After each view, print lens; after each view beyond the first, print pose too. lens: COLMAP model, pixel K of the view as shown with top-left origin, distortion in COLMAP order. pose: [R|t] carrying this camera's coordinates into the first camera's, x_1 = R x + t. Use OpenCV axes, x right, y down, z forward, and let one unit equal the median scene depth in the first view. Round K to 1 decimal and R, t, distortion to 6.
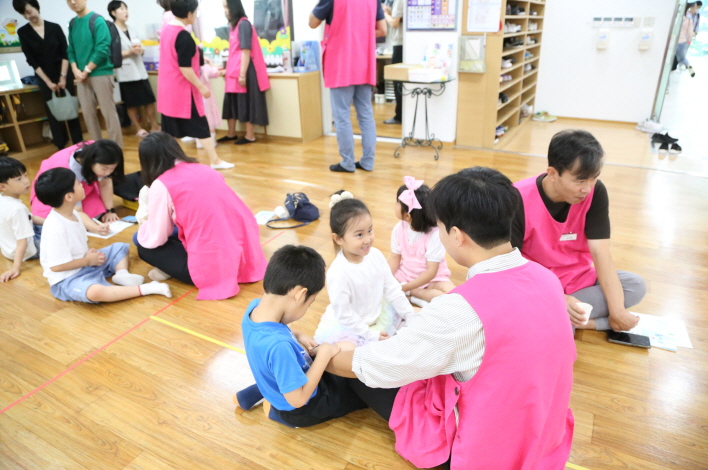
lens RADIAL K [[462.0, 0, 354.0], [0, 462.0, 235.0], [0, 0, 1]] dist [-0.132830, 0.063761]
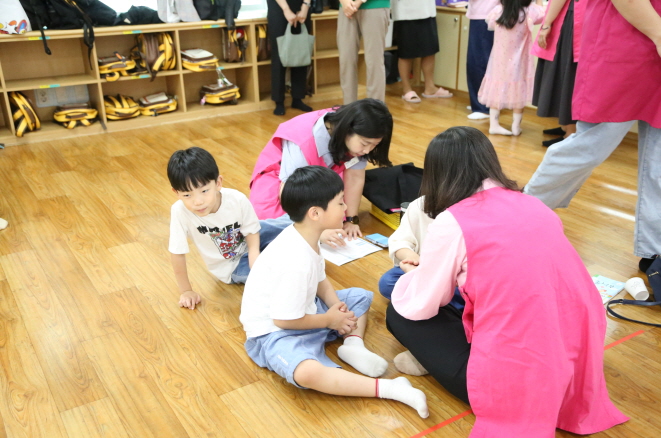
lens RADIAL K [[664.6, 0, 330.5], [0, 664.6, 219.0], [0, 0, 1]] dist [0.004890, -0.003159]
pose [[0.855556, 0.194685, -0.479711, -0.143399], [-0.214713, 0.976585, 0.013399, -0.082753], [0.471087, 0.091537, 0.877324, 0.176994]]
